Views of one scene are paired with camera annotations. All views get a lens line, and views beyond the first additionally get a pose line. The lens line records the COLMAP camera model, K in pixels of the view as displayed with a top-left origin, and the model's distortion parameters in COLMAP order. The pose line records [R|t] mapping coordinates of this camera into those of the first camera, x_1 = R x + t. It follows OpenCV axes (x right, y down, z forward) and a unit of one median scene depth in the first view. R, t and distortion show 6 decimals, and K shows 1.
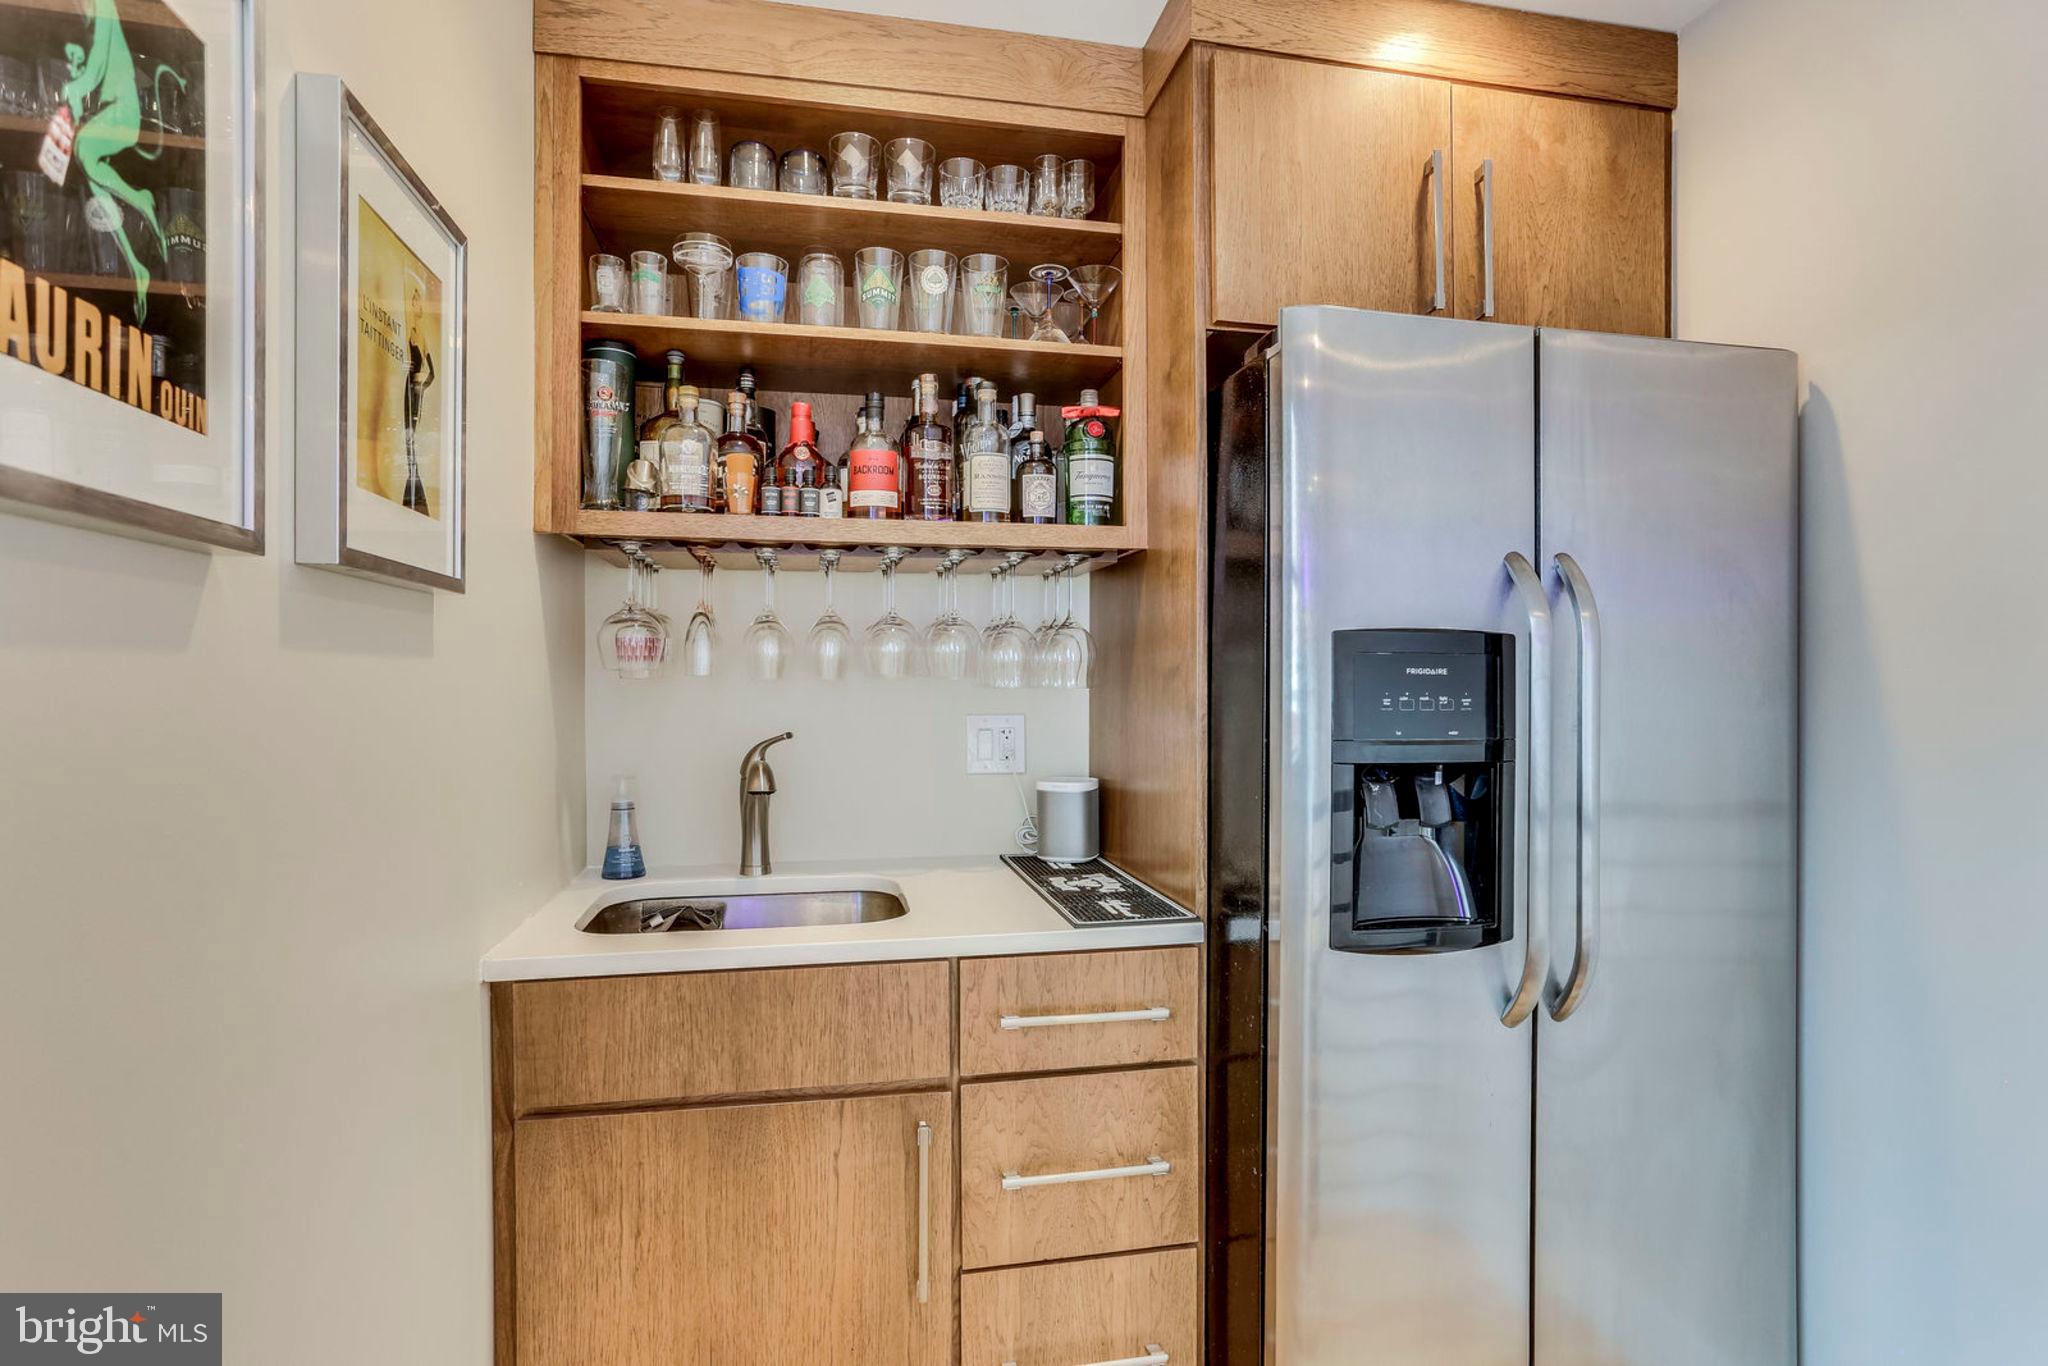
lens RADIAL K [[1002.8, 0, 1022.0], [0, 1002.8, 685.1], [0, 0, 1]] dist [-0.045252, 0.000326]
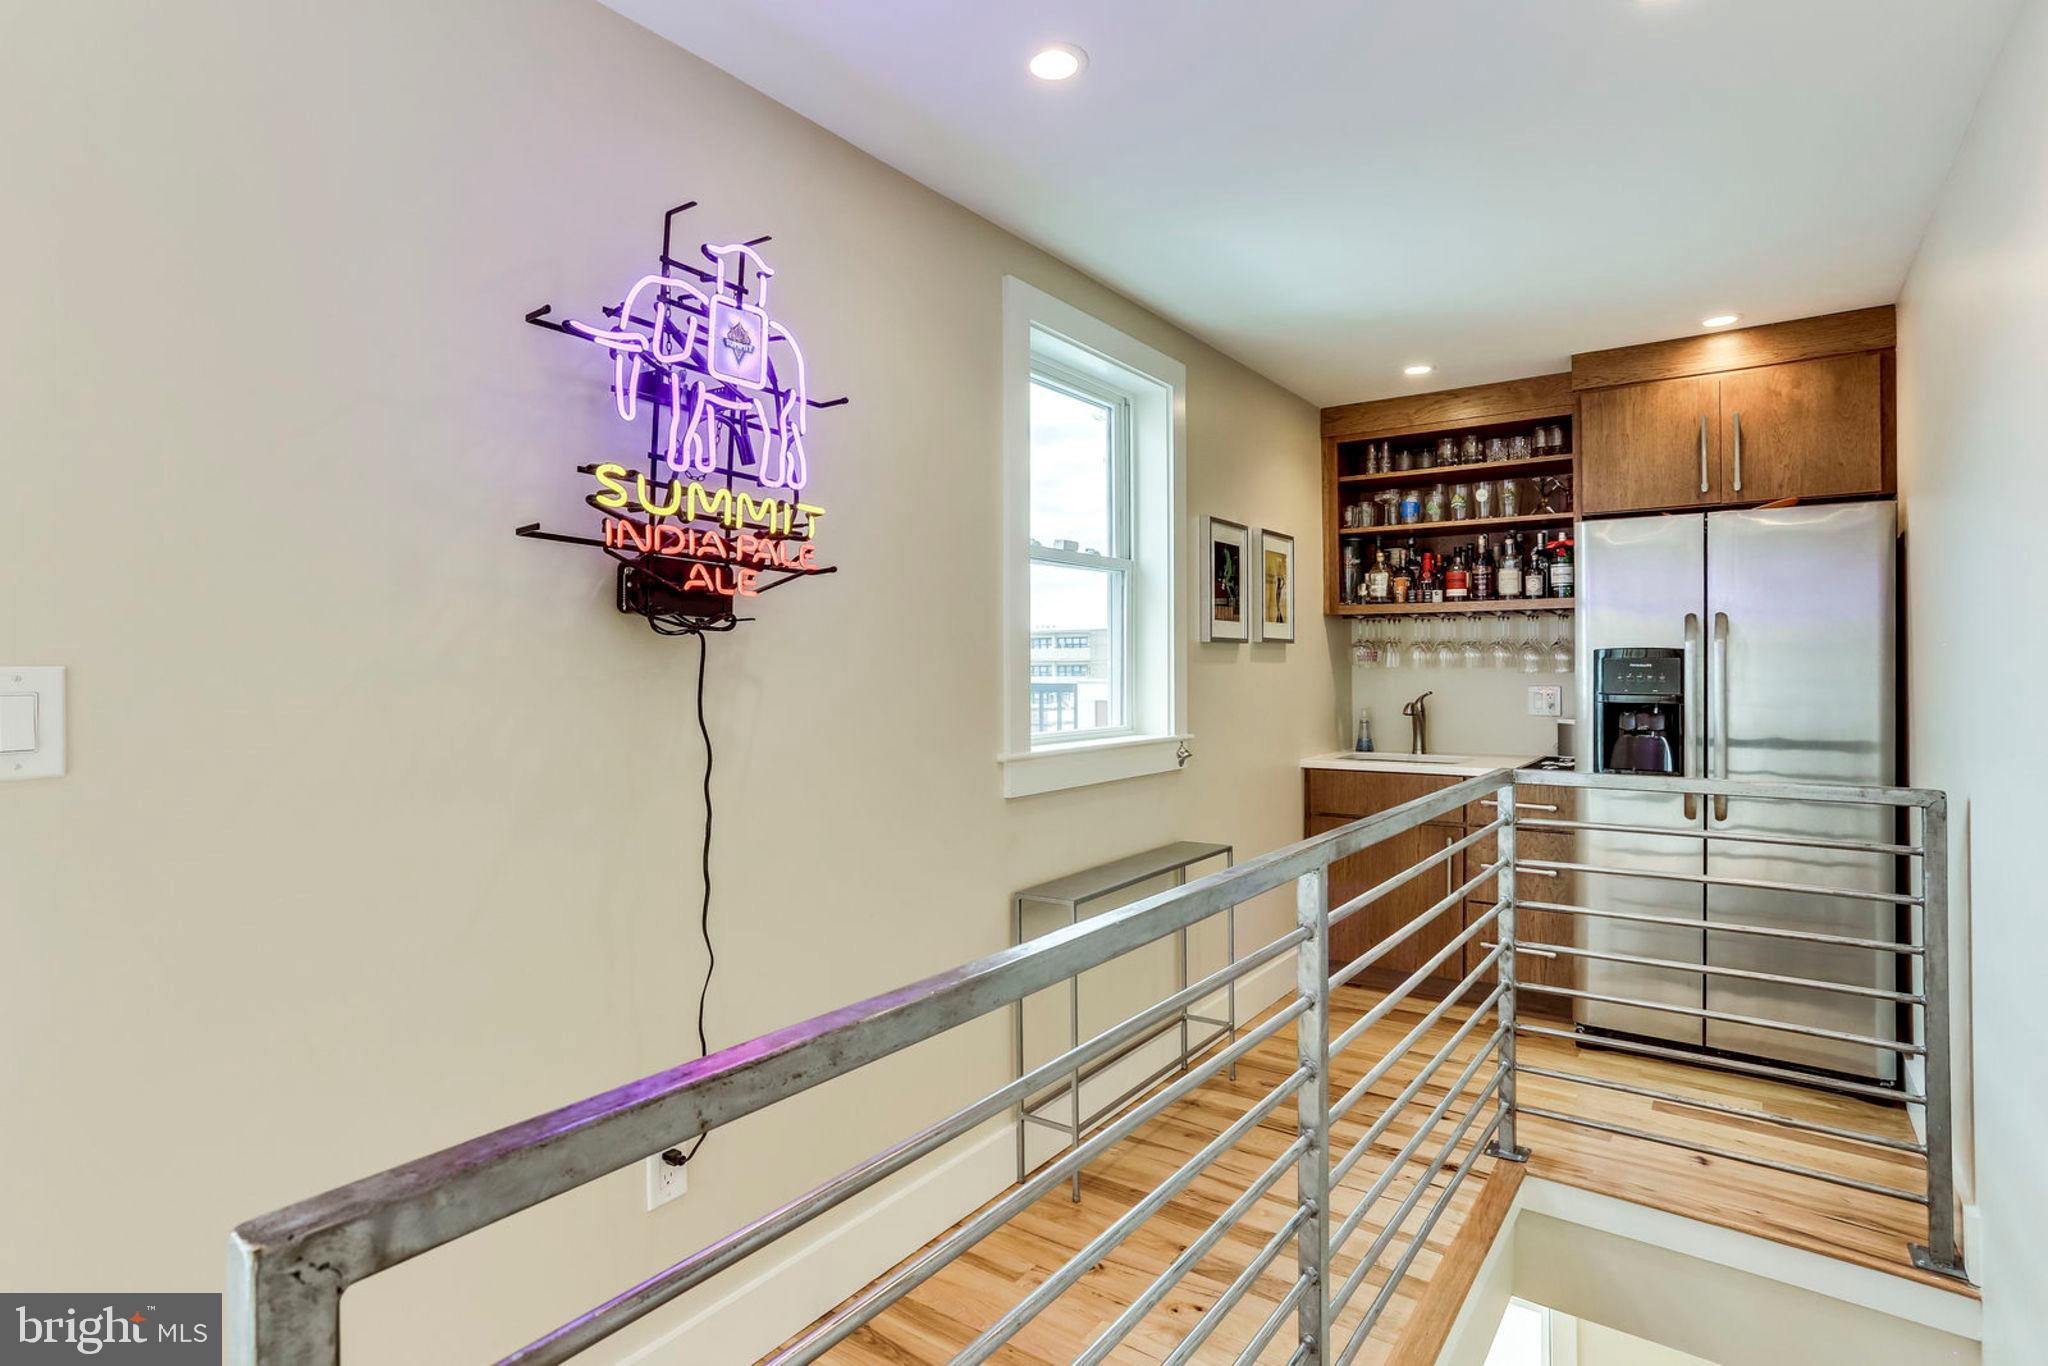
lens RADIAL K [[1058.6, 0, 1031.2], [0, 1058.6, 662.6], [0, 0, 1]] dist [-0.000282, 0.001140]
pose [[0.682855, -0.004818, -0.730538, 1.005980], [-0.002792, 0.999954, -0.009205, 0.005823], [0.730549, 0.008326, 0.682810, -1.462087]]
